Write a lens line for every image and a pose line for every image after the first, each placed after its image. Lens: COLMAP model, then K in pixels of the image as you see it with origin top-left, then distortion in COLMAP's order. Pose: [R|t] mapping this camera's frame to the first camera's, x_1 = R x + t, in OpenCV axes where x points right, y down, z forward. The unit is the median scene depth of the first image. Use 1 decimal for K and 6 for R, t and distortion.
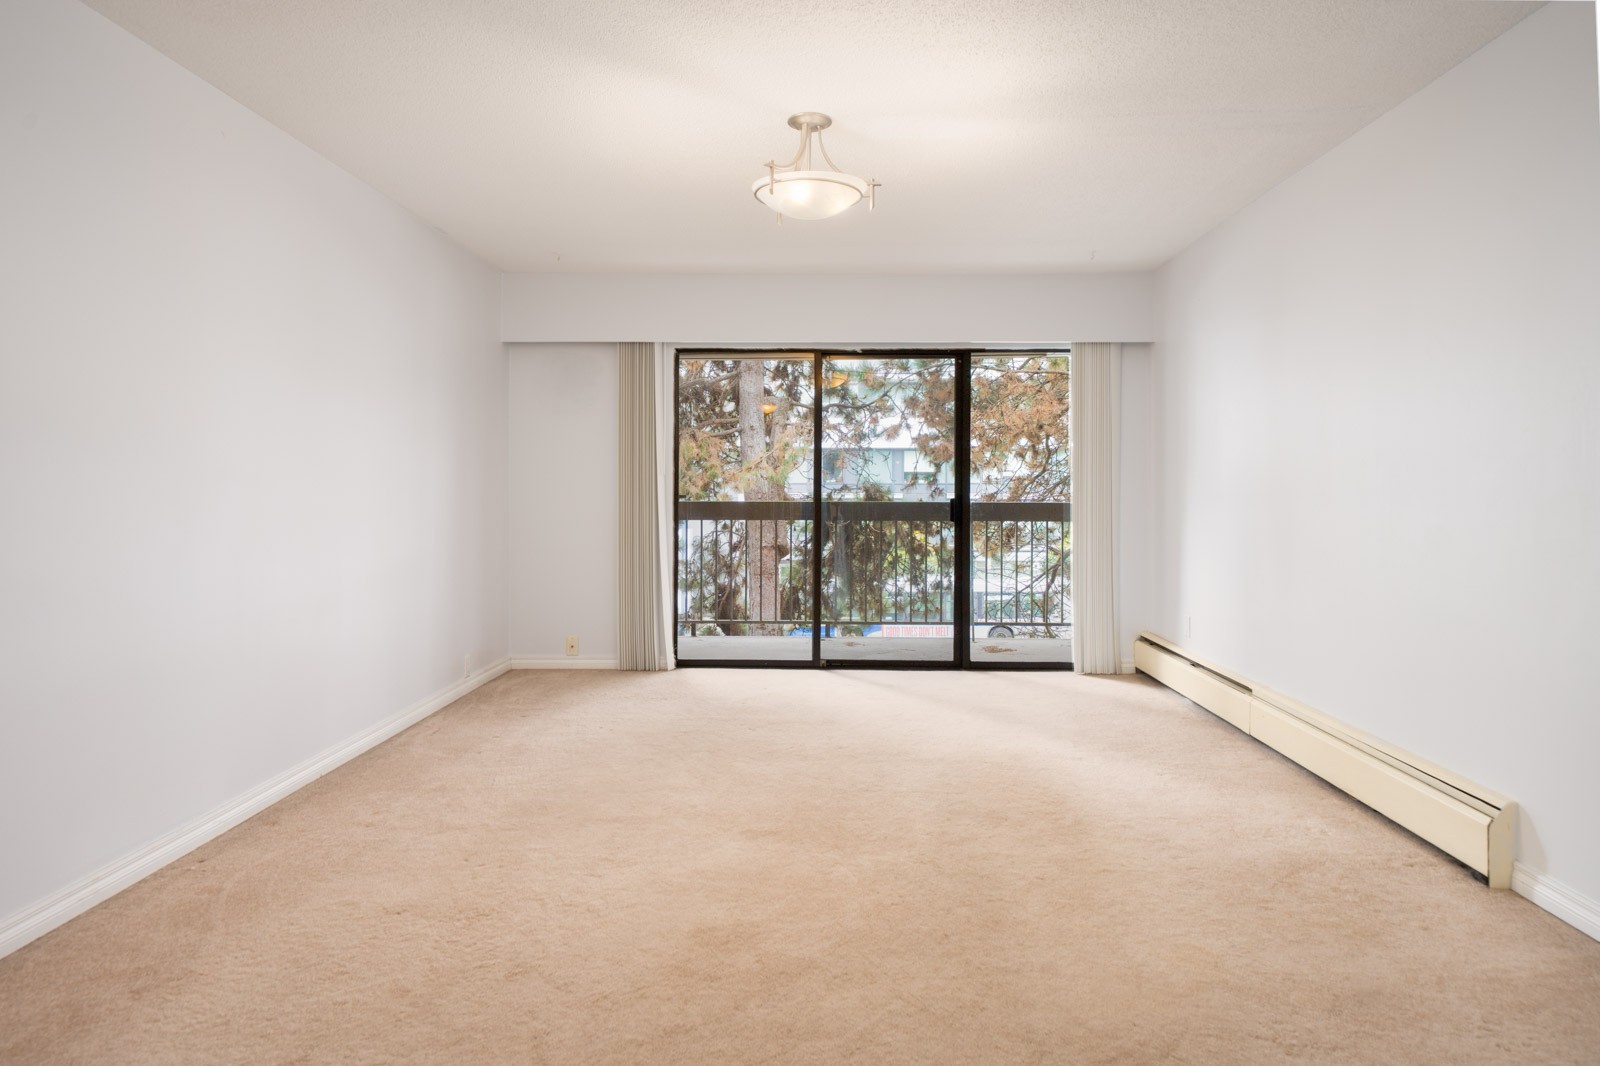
lens RADIAL K [[920.5, 0, 814.2], [0, 920.5, 476.7], [0, 0, 1]] dist [0.001351, 0.001323]
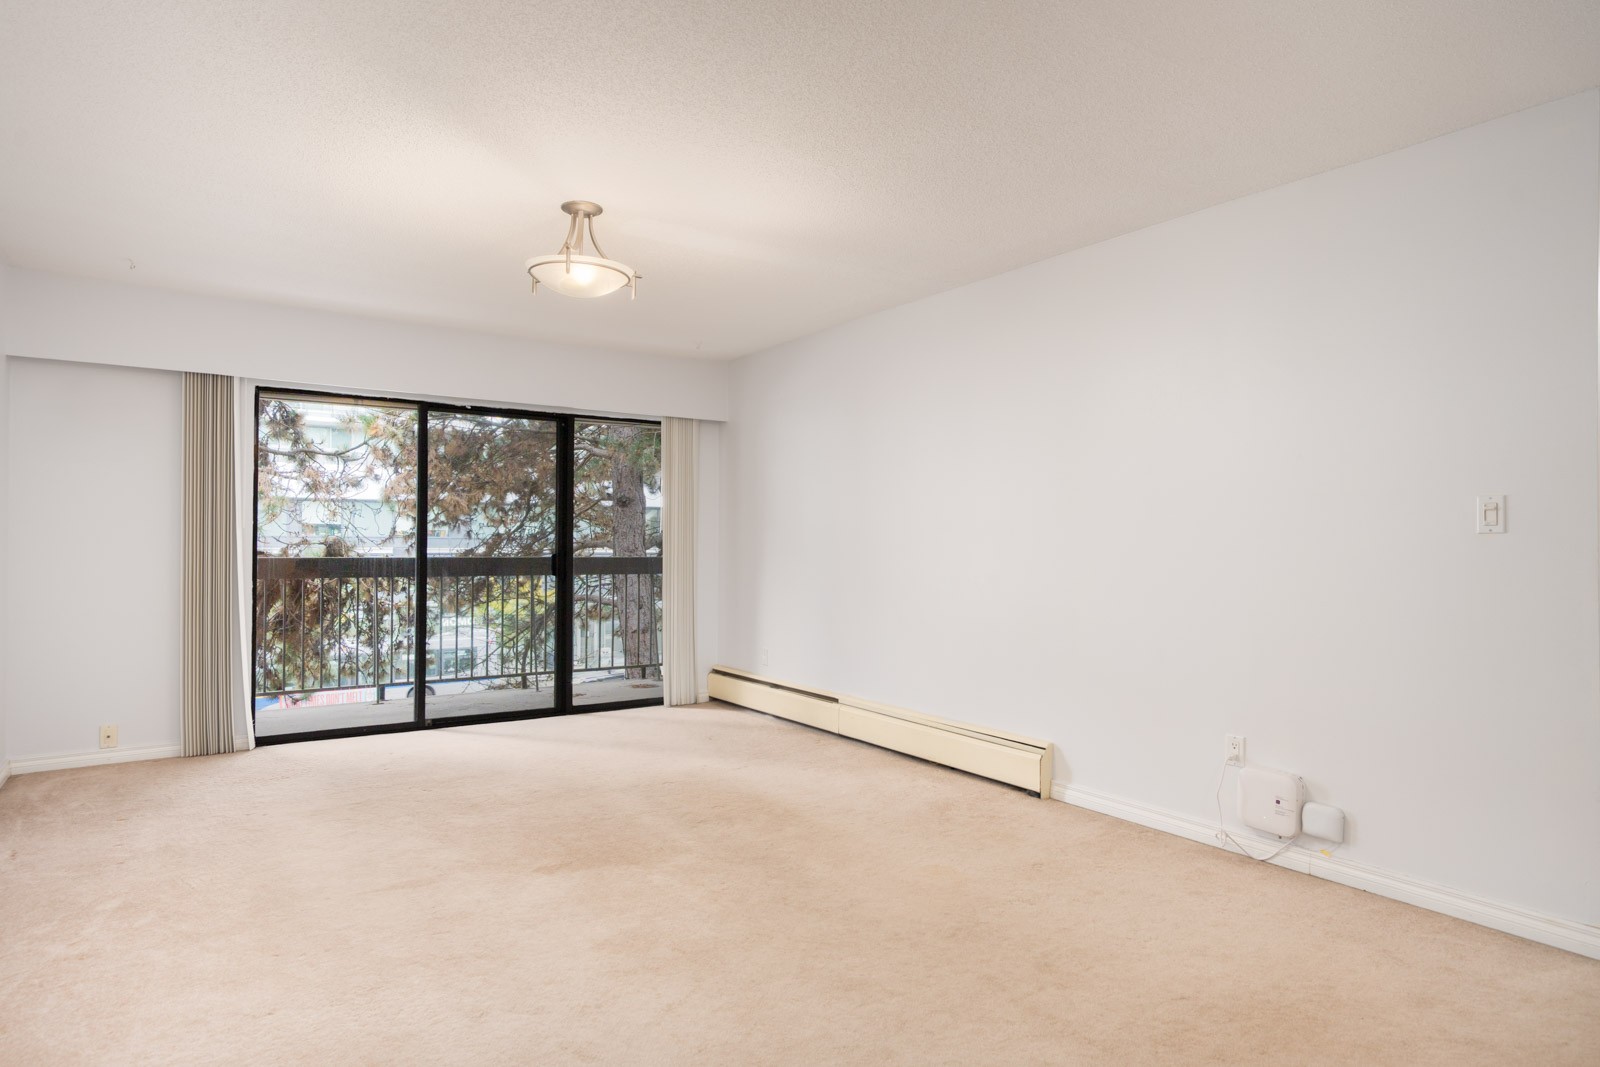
lens RADIAL K [[920.5, 0, 777.3], [0, 920.5, 532.6], [0, 0, 1]] dist [0.001351, 0.001323]
pose [[0.818011, 0.008561, 0.575140, -0.249731], [-0.009687, 0.999952, -0.001107, -0.002111], [-0.575122, -0.004666, 0.818055, -0.013245]]
